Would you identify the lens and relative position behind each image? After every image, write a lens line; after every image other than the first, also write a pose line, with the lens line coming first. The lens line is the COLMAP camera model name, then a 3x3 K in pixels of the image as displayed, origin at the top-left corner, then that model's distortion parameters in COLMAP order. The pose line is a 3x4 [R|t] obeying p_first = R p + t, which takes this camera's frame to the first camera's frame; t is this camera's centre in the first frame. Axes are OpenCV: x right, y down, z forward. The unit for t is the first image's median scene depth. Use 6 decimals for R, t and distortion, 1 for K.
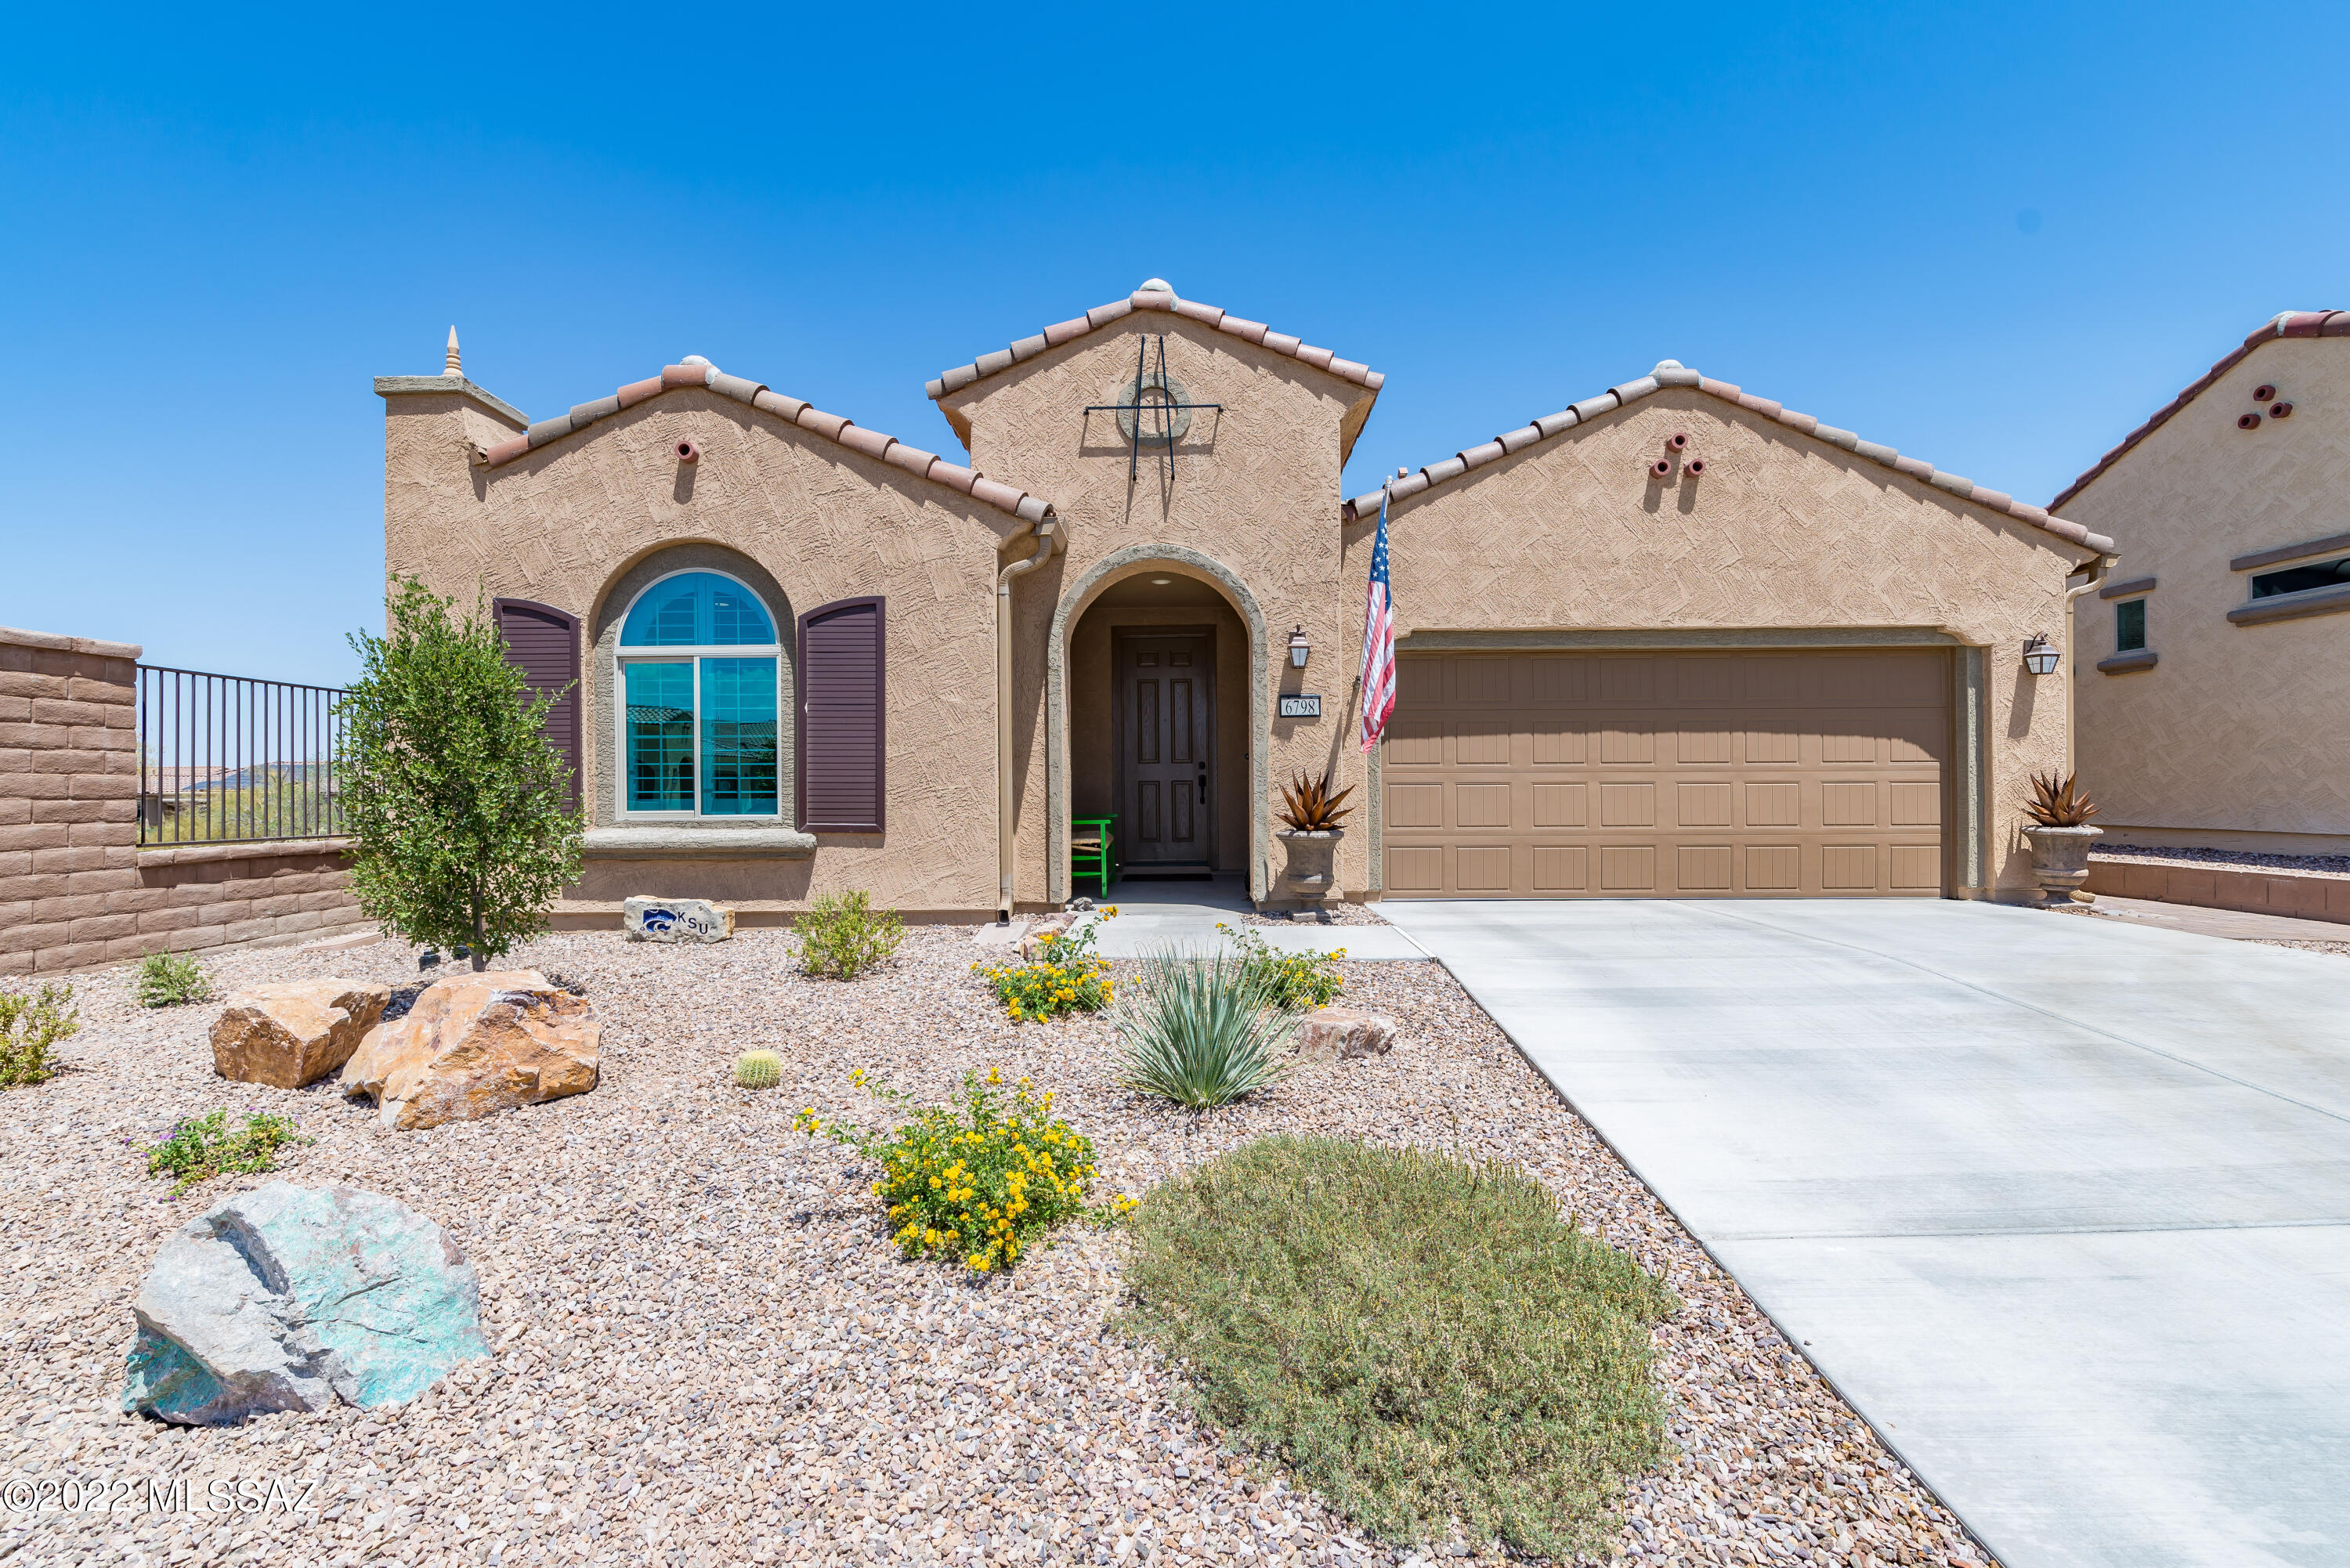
lens RADIAL K [[1013.7, 0, 1178.2], [0, 1013.7, 785.3], [0, 0, 1]] dist [0.004022, -0.000883]
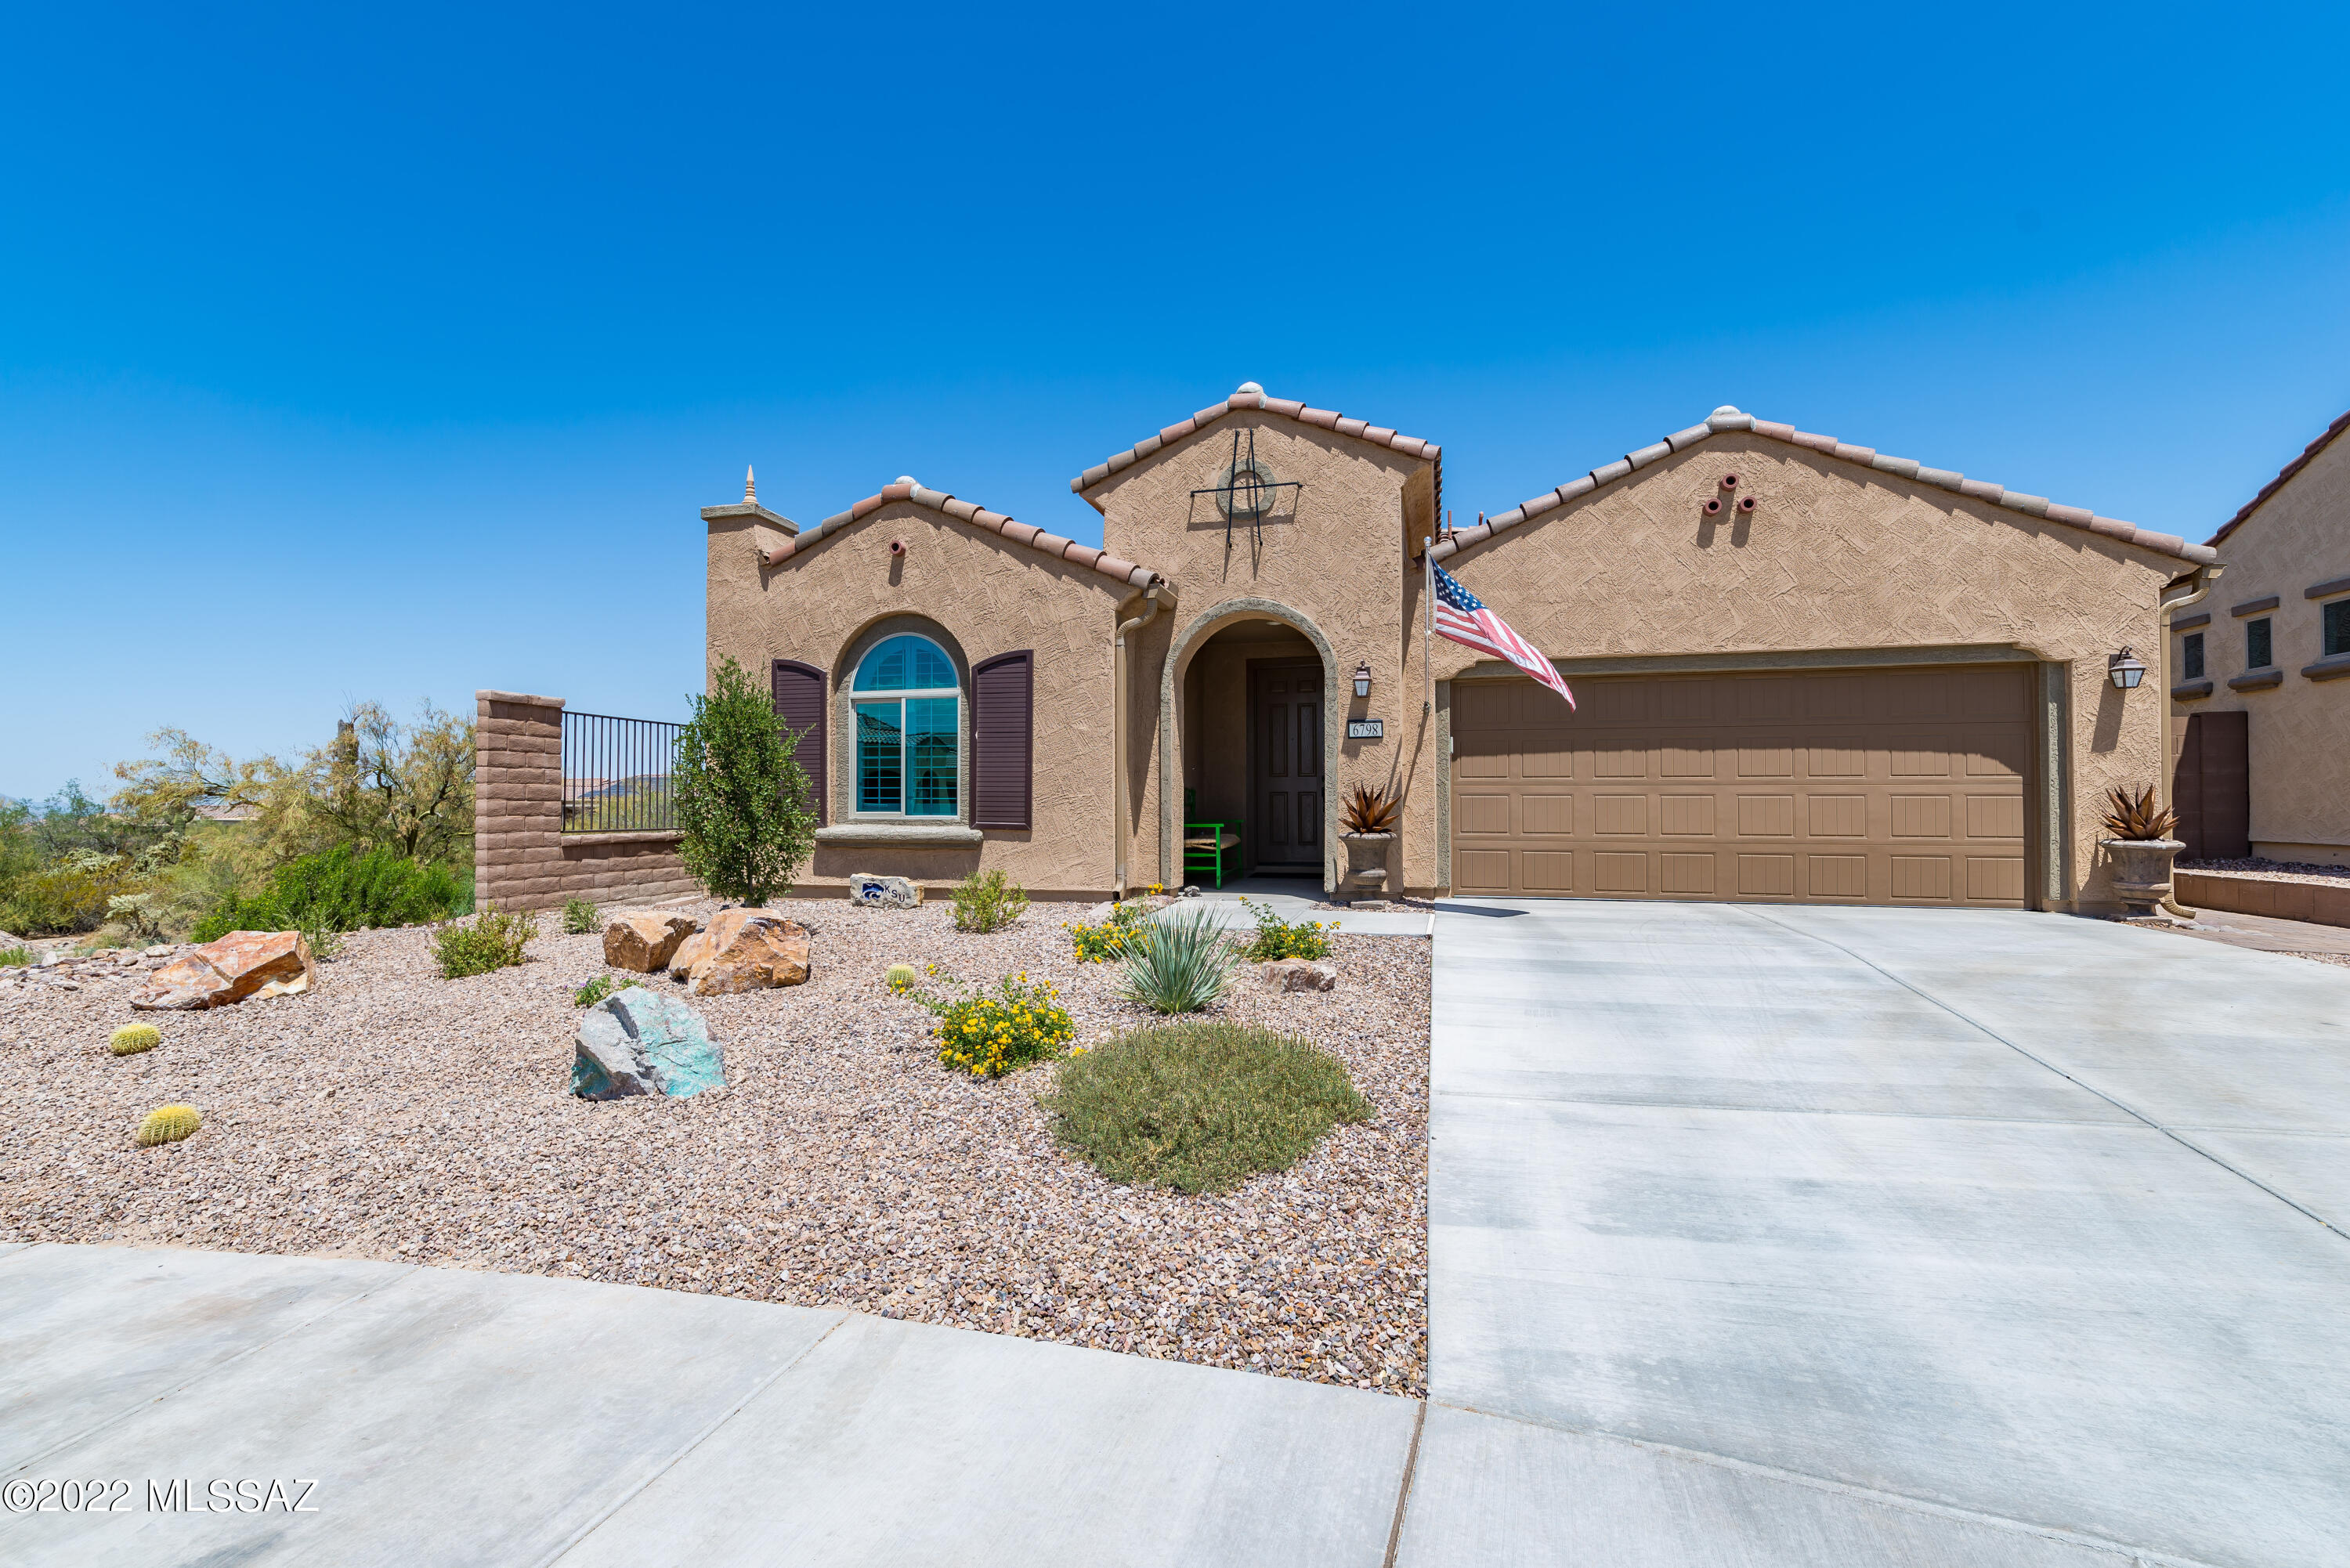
lens RADIAL K [[1013.7, 0, 1175.3], [0, 1013.7, 783.1], [0, 0, 1]] dist [0.004022, -0.000883]
pose [[0.970703, 0.001479, -0.240279, 0.192965], [-0.005106, 0.999882, -0.014470, 0.003847], [0.240229, 0.015273, 0.970596, -0.212292]]
